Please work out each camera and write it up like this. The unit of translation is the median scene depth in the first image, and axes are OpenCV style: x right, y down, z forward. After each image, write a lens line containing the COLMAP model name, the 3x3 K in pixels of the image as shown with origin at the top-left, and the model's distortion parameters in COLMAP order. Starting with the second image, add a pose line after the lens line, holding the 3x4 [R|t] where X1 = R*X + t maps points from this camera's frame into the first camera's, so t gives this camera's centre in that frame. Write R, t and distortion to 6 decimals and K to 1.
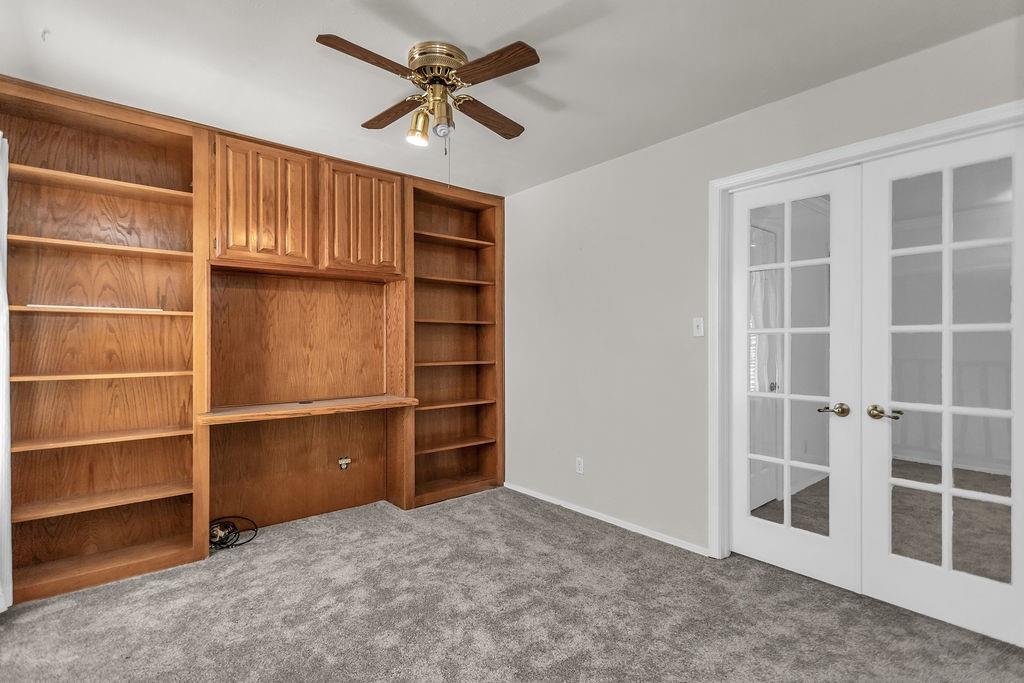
lens RADIAL K [[495.0, 0, 506.8], [0, 495.0, 332.4], [0, 0, 1]] dist [0.002433, 0.001961]
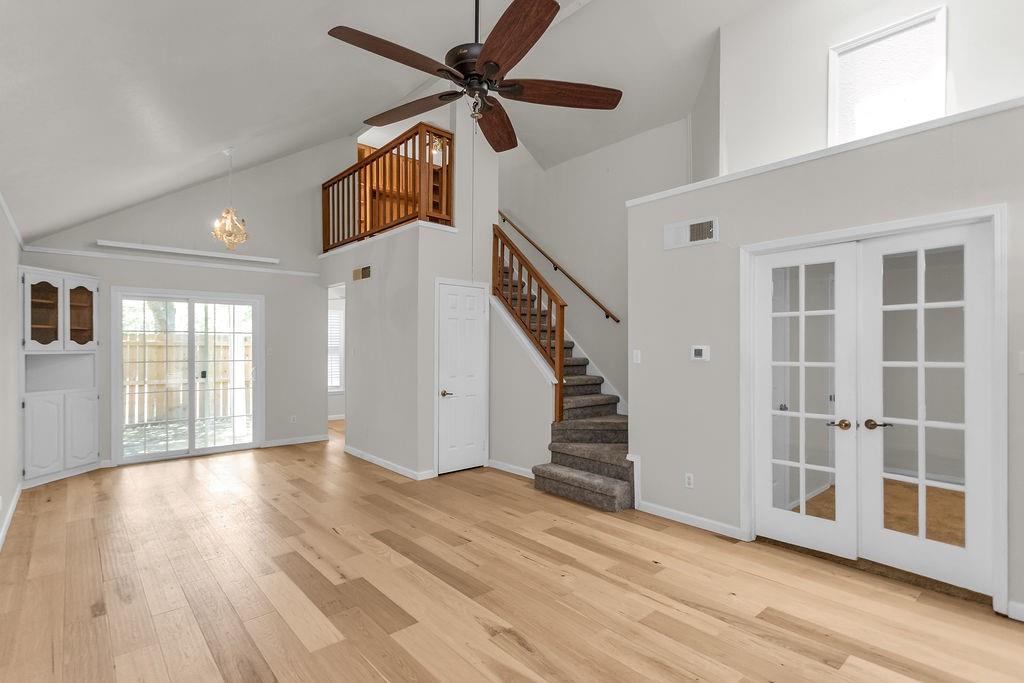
lens RADIAL K [[495.0, 0, 512.6], [0, 495.0, 348.1], [0, 0, 1]] dist [0.002433, 0.001961]
pose [[0.999031, 0.012537, 0.042178, -0.292138], [-0.011707, 0.999734, -0.019860, -0.012089], [-0.042416, 0.019347, 0.998913, -0.314082]]
